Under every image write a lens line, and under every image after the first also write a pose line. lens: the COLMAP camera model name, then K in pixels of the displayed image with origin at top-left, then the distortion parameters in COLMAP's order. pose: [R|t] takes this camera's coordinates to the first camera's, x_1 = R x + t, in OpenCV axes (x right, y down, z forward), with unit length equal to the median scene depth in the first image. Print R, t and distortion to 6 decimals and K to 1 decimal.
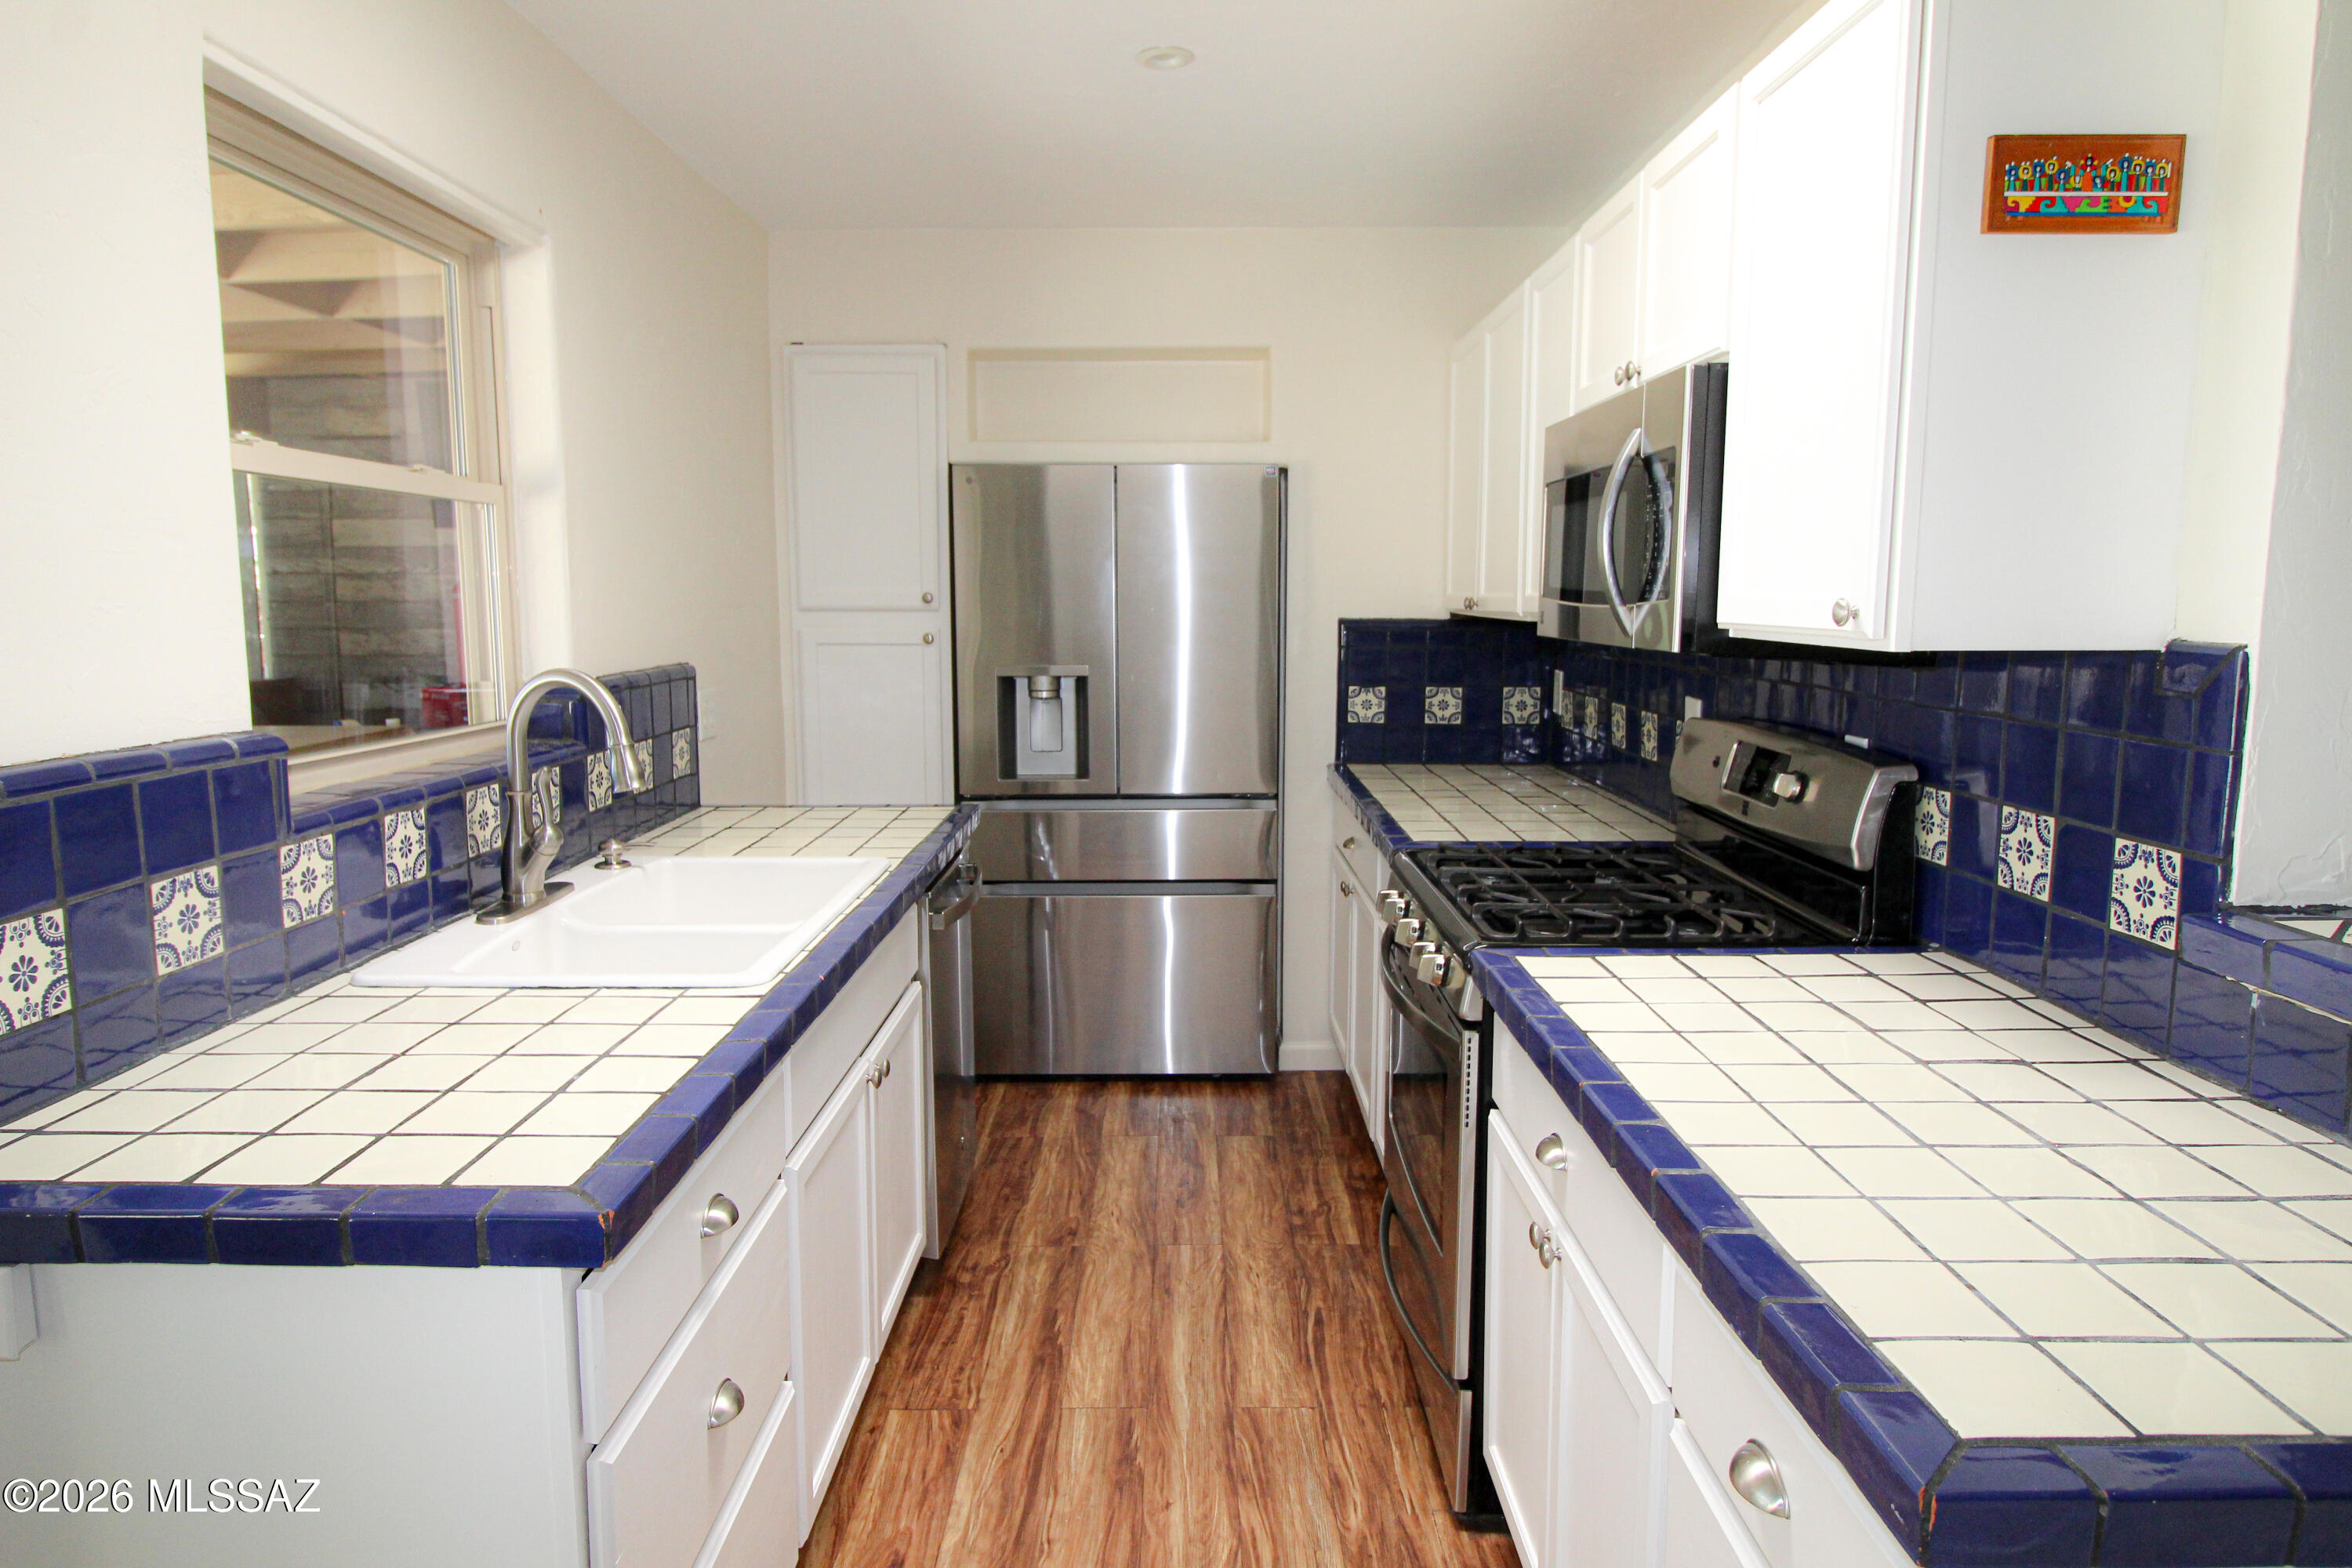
lens RADIAL K [[1380.6, 0, 1177.3], [0, 1380.6, 761.0], [0, 0, 1]] dist [0.013885, -0.017594]
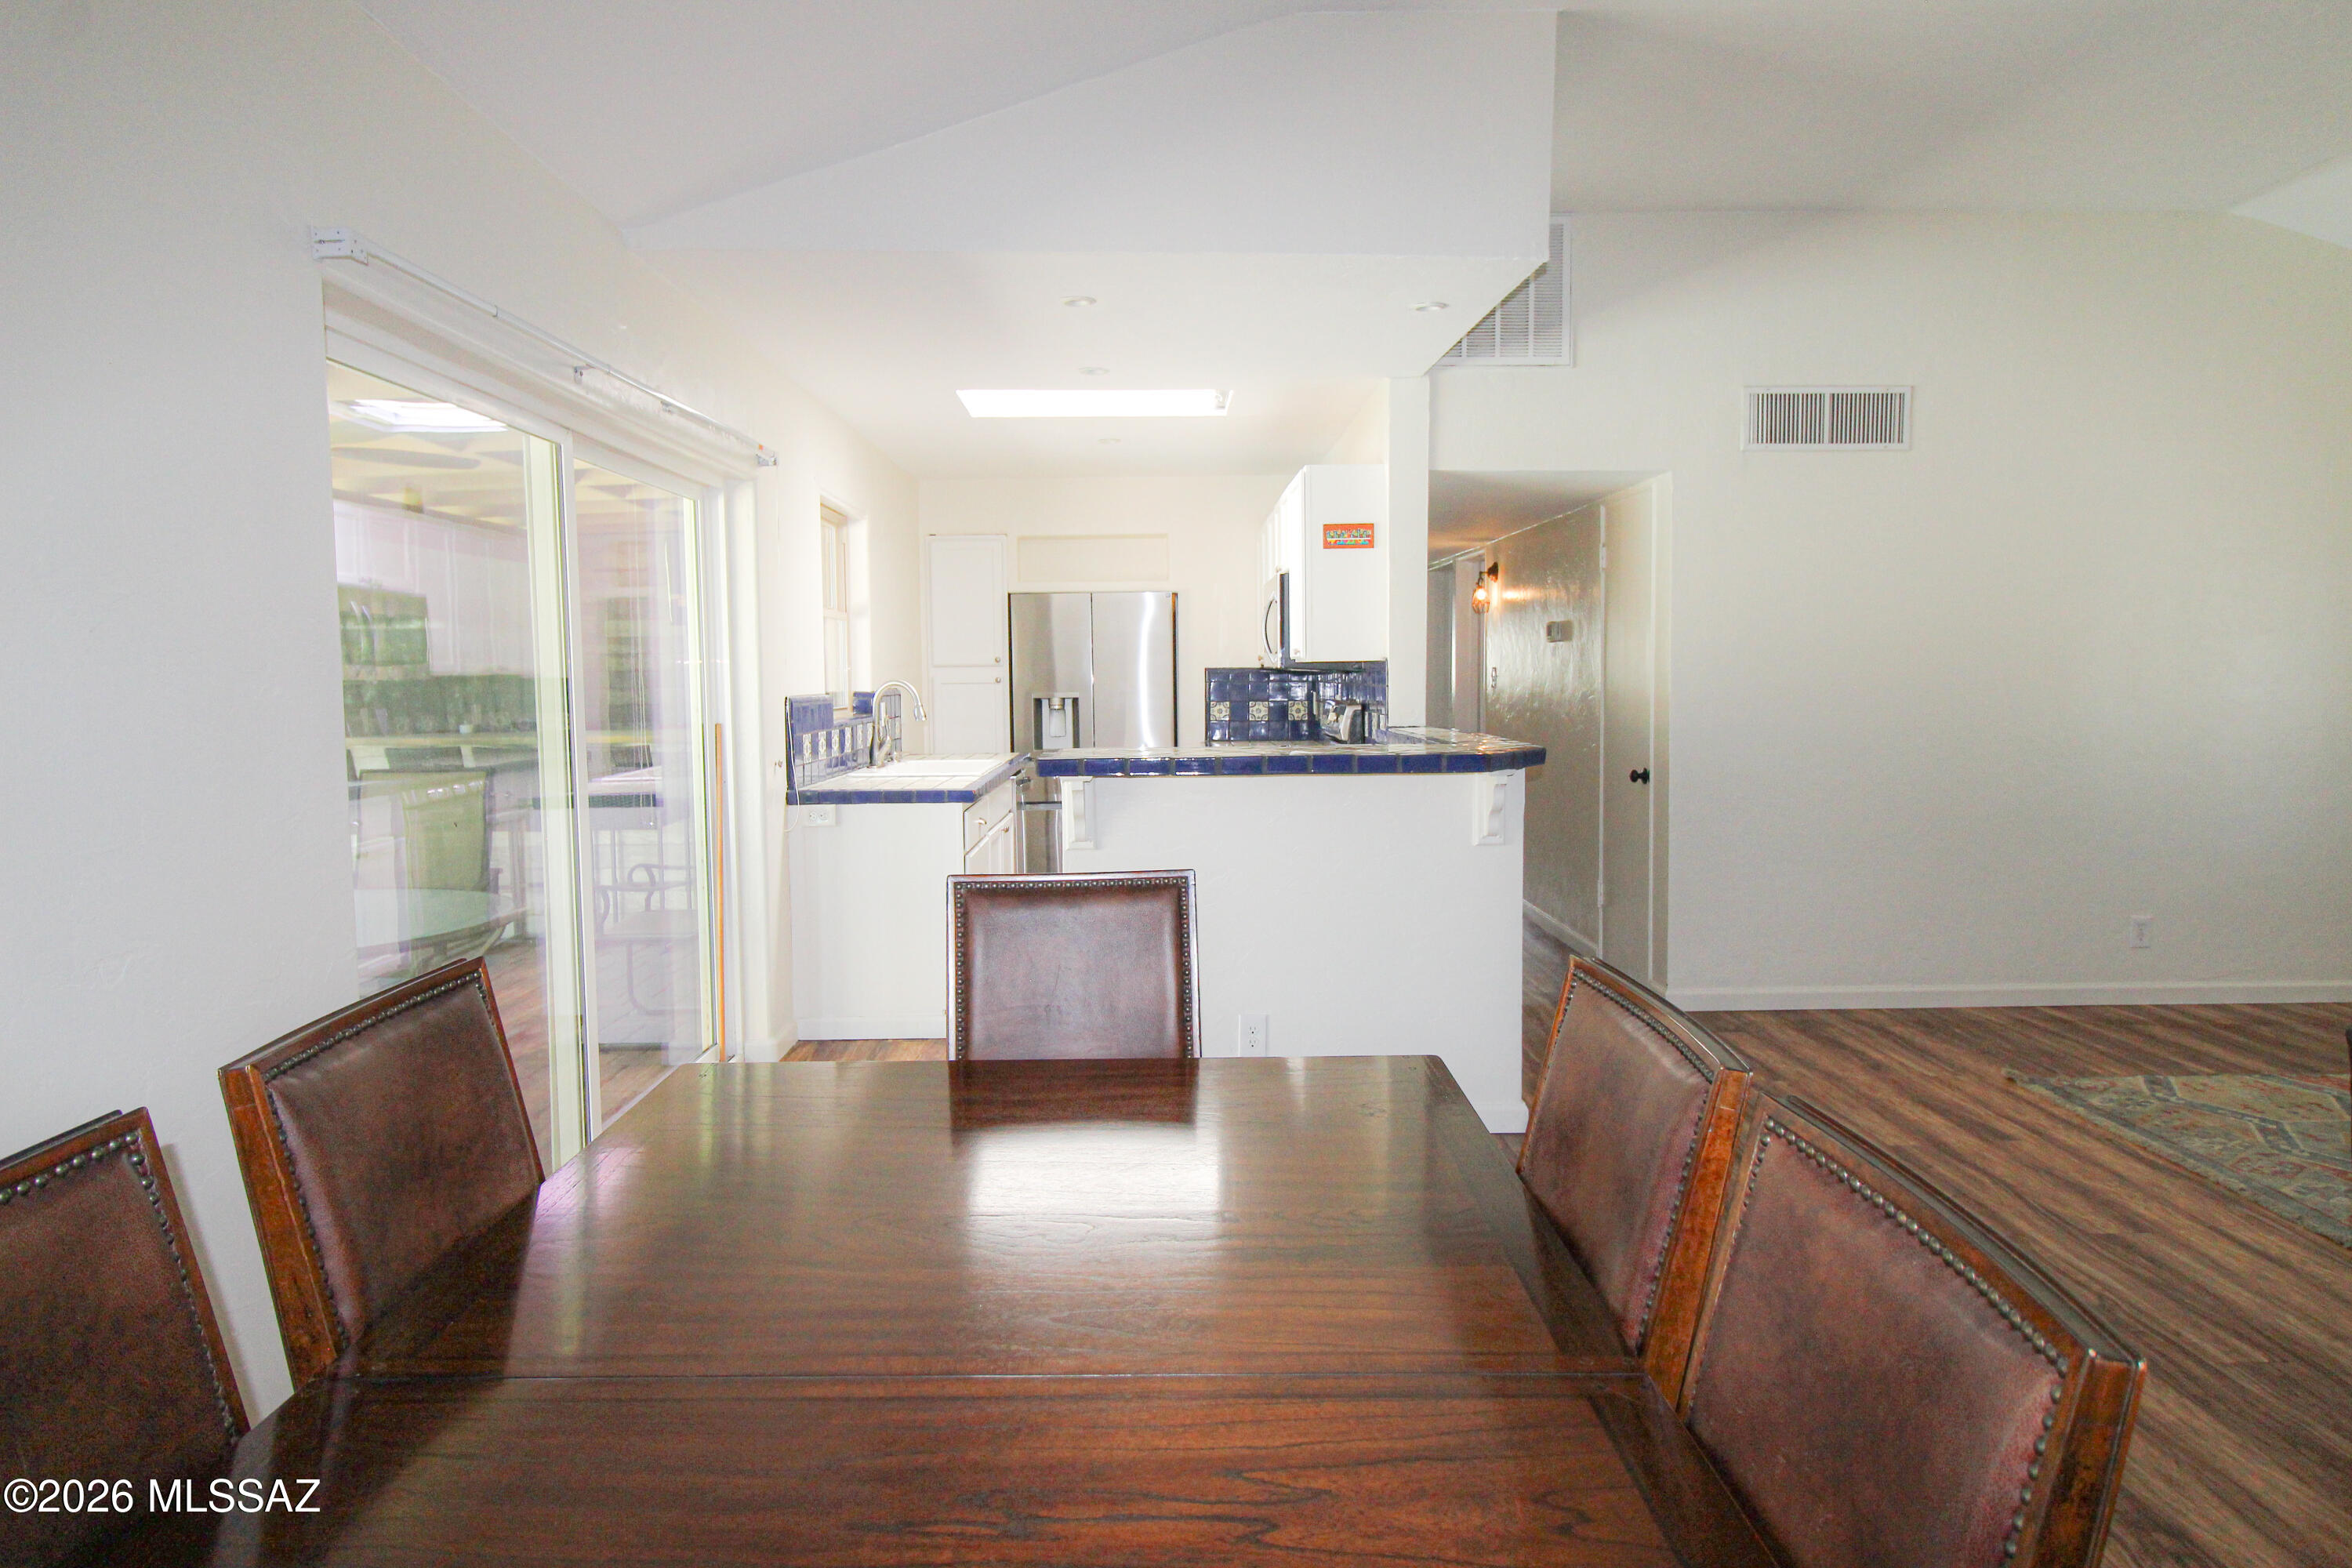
lens RADIAL K [[1380.6, 0, 1177.3], [0, 1380.6, 761.0], [0, 0, 1]] dist [0.013885, -0.017594]
pose [[0.999815, -0.012501, 0.014630, 0.085825], [0.013327, 0.998236, -0.057858, 0.266067], [-0.013880, 0.058042, 0.998218, -1.786360]]
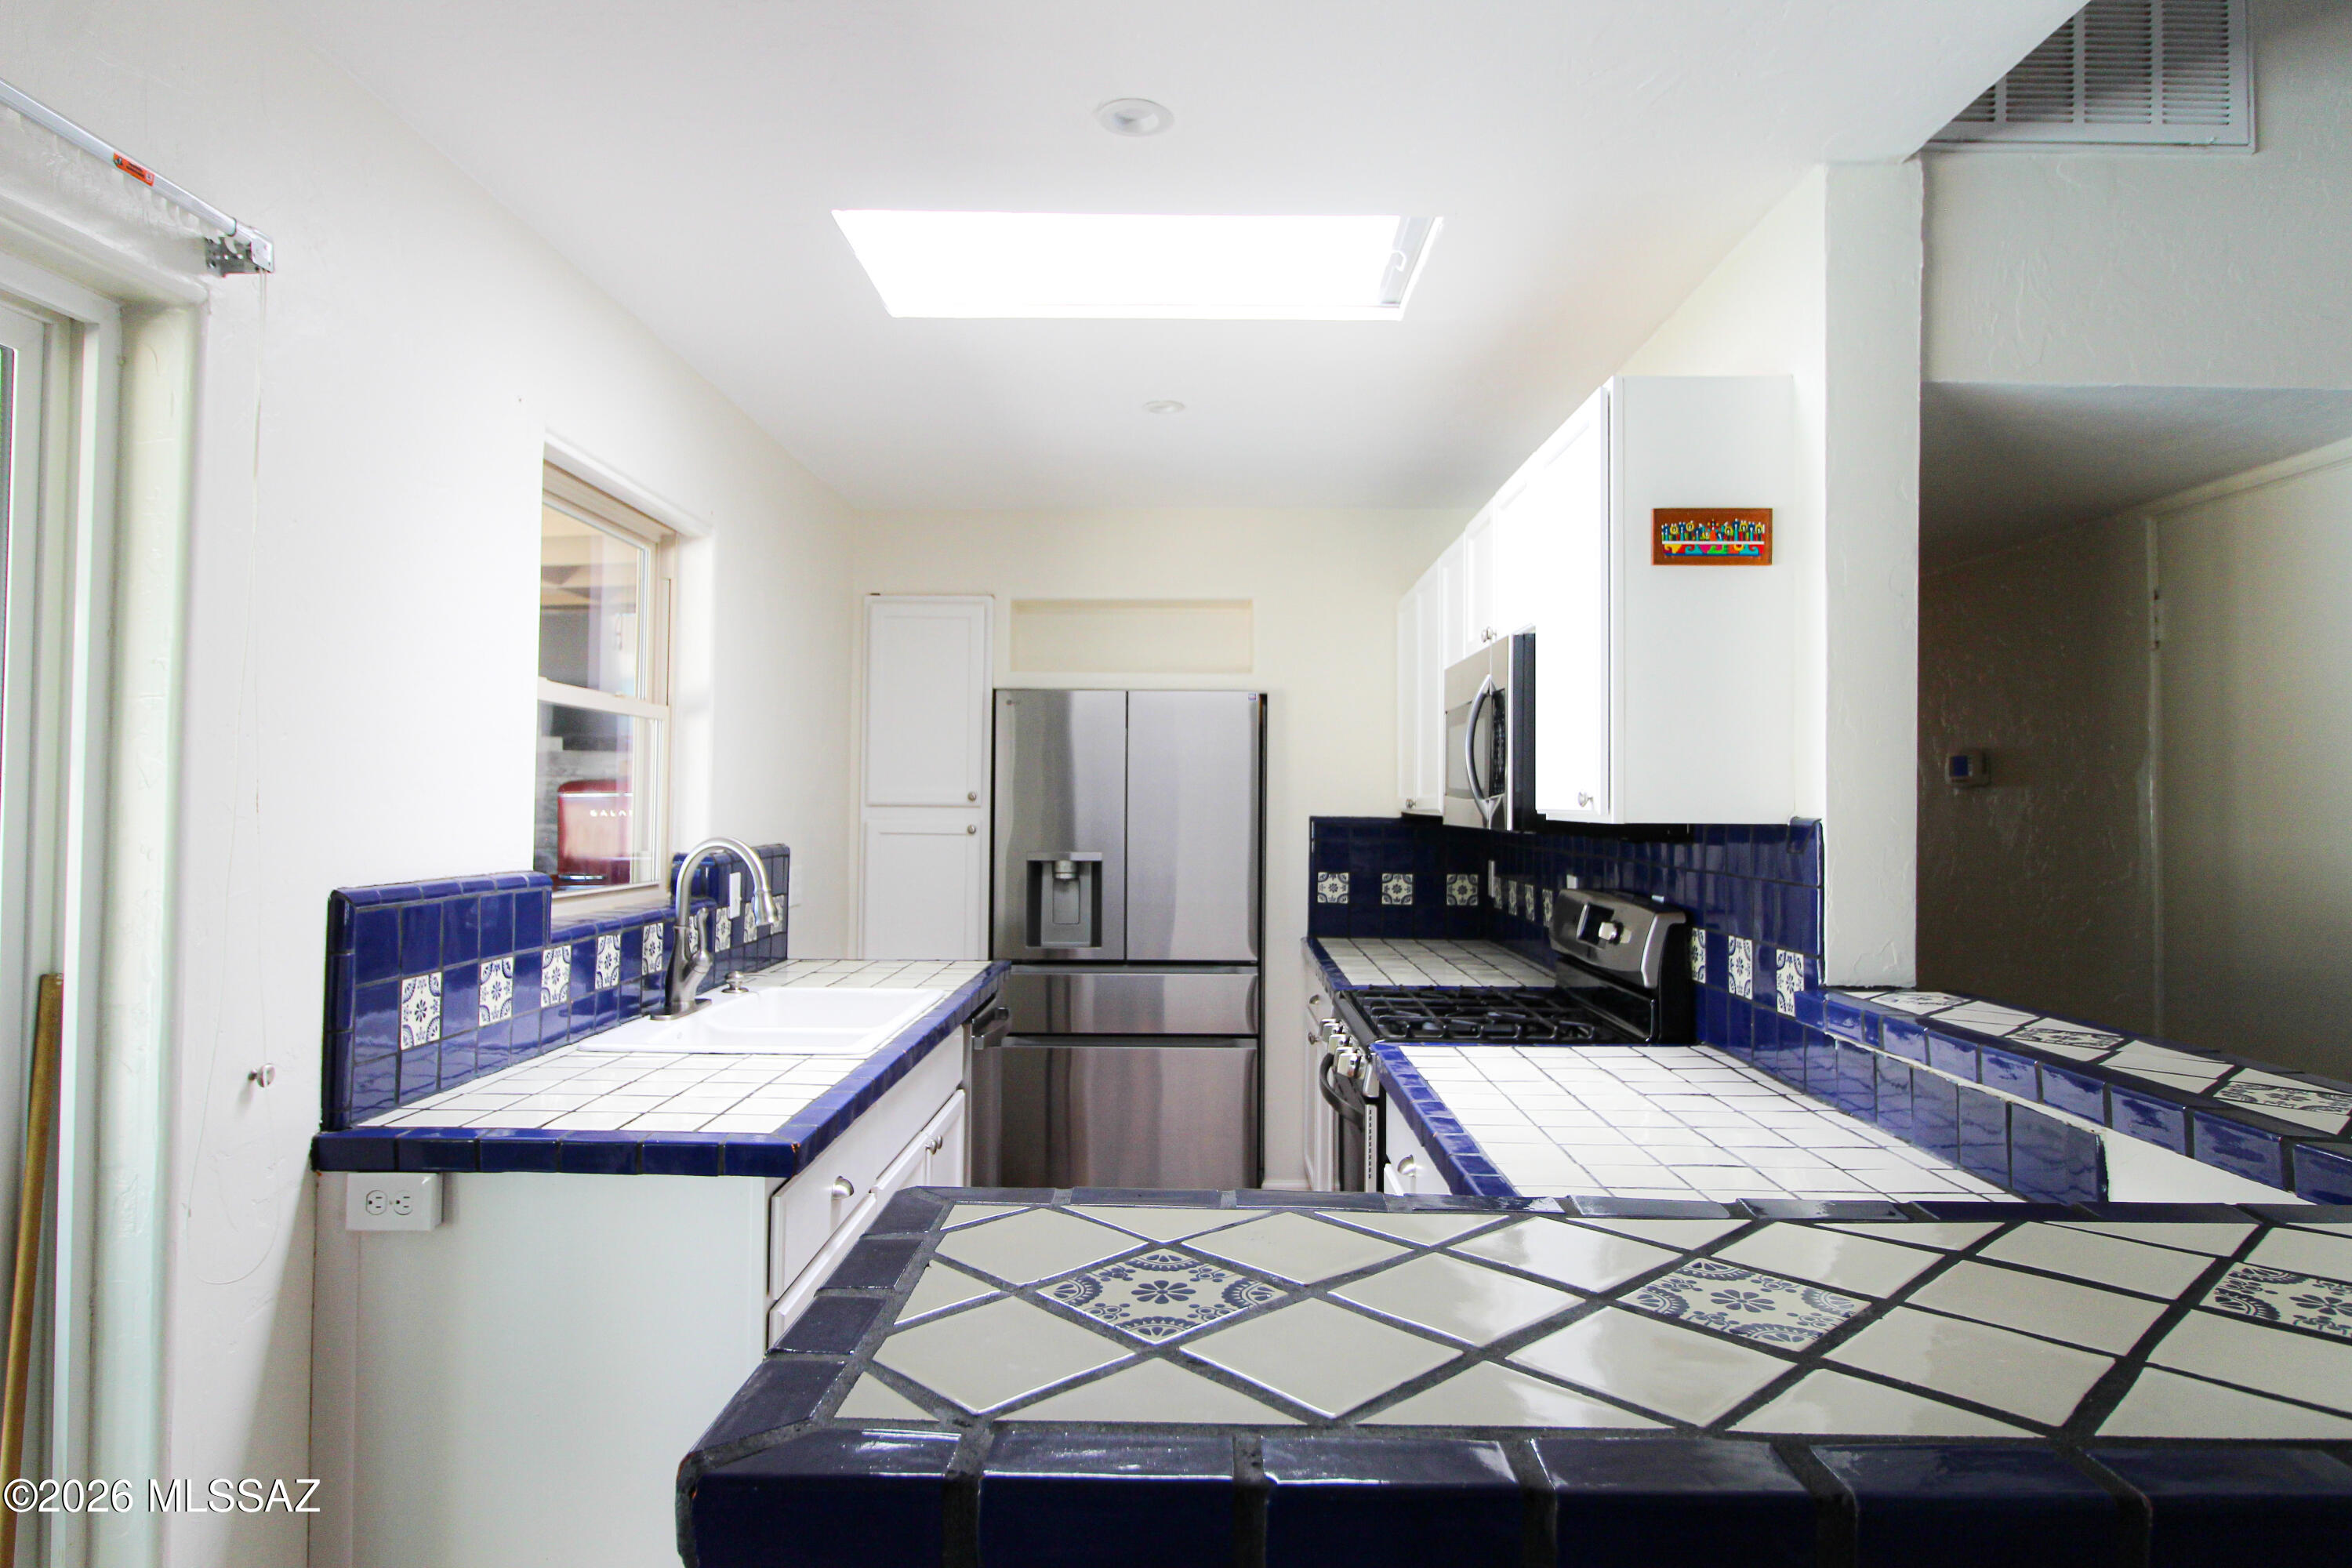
lens RADIAL K [[1380.6, 0, 1177.3], [0, 1380.6, 761.0], [0, 0, 1]] dist [0.013885, -0.017594]
pose [[0.999832, 0.008443, -0.016268, 0.037137], [-0.010834, 0.988167, -0.152997, 0.065634], [0.014784, 0.153147, 0.988093, -0.382083]]
